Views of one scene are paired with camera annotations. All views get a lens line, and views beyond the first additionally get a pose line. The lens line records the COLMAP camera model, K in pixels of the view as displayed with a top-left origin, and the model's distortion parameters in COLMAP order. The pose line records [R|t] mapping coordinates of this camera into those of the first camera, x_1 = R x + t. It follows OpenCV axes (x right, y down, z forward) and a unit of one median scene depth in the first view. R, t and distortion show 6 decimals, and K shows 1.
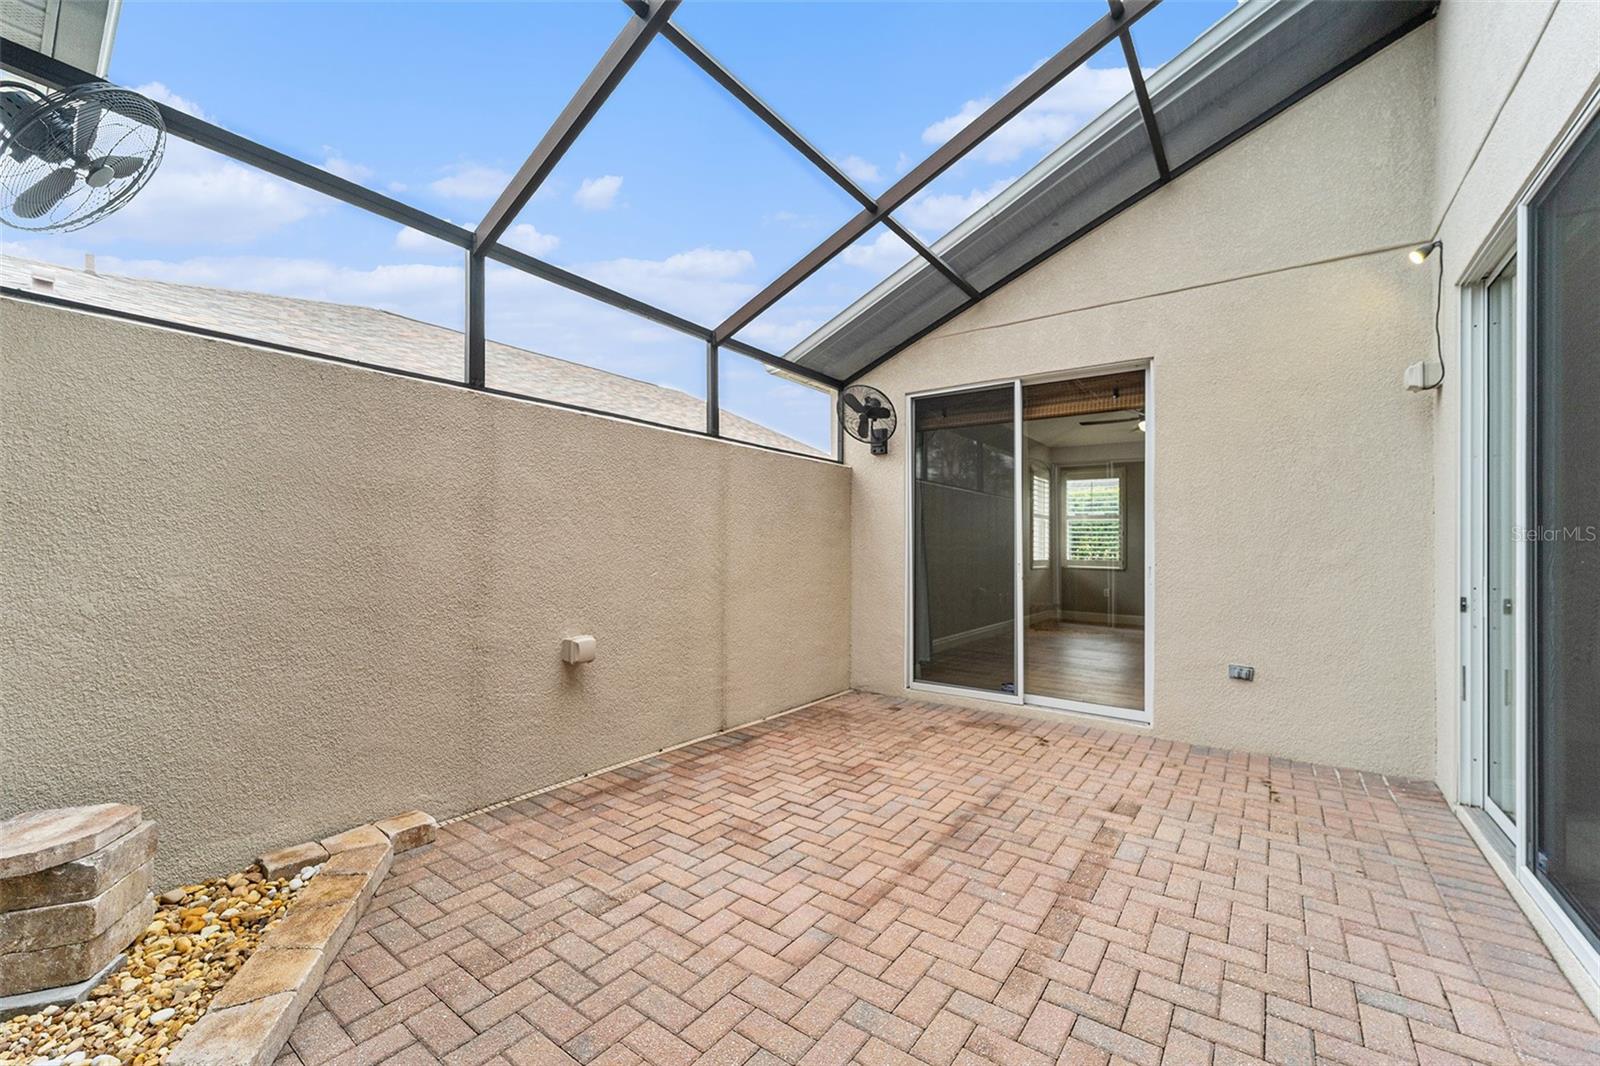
lens RADIAL K [[625.4, 0, 807.2], [0, 625.4, 534.6], [0, 0, 1]] dist [-0.001207, -0.000410]
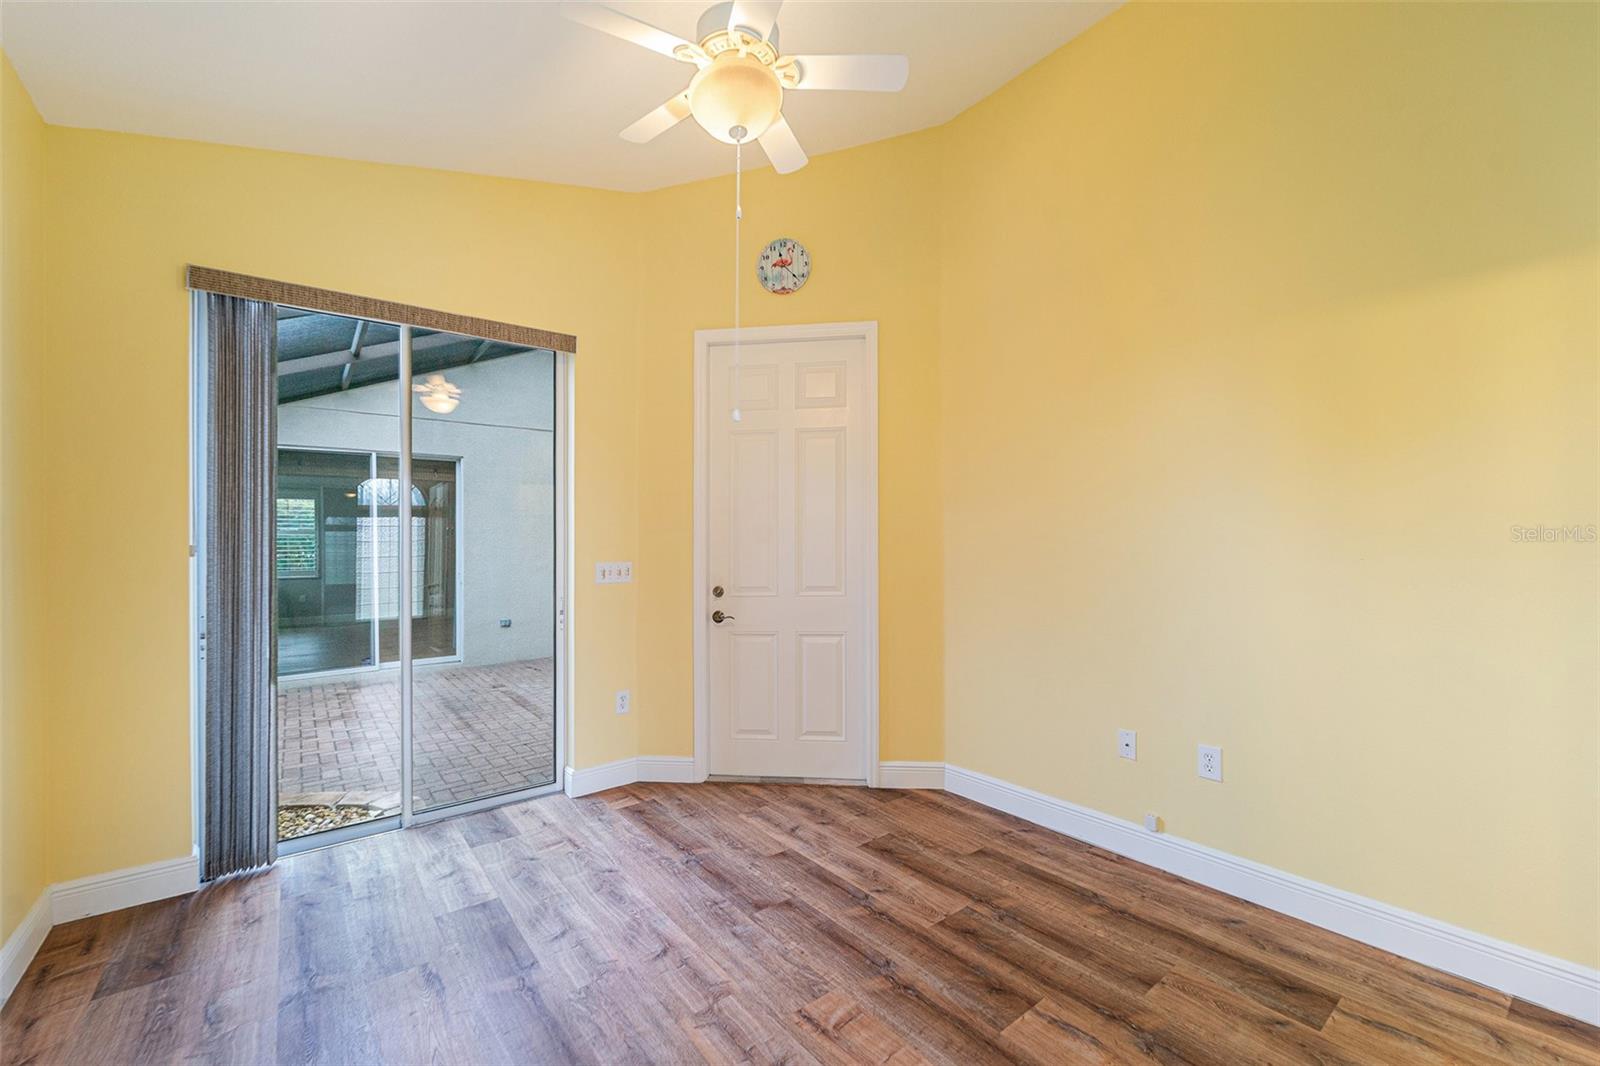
lens RADIAL K [[634.5, 0, 798.6], [0, 634.5, 527.1], [0, 0, 1]] dist [-0.001524, -0.000256]
pose [[0.254938, 0.012135, 0.966881, -0.974498], [-0.001078, 0.999924, -0.012266, -0.059839], [-0.966957, 0.002084, 0.254932, -0.402653]]
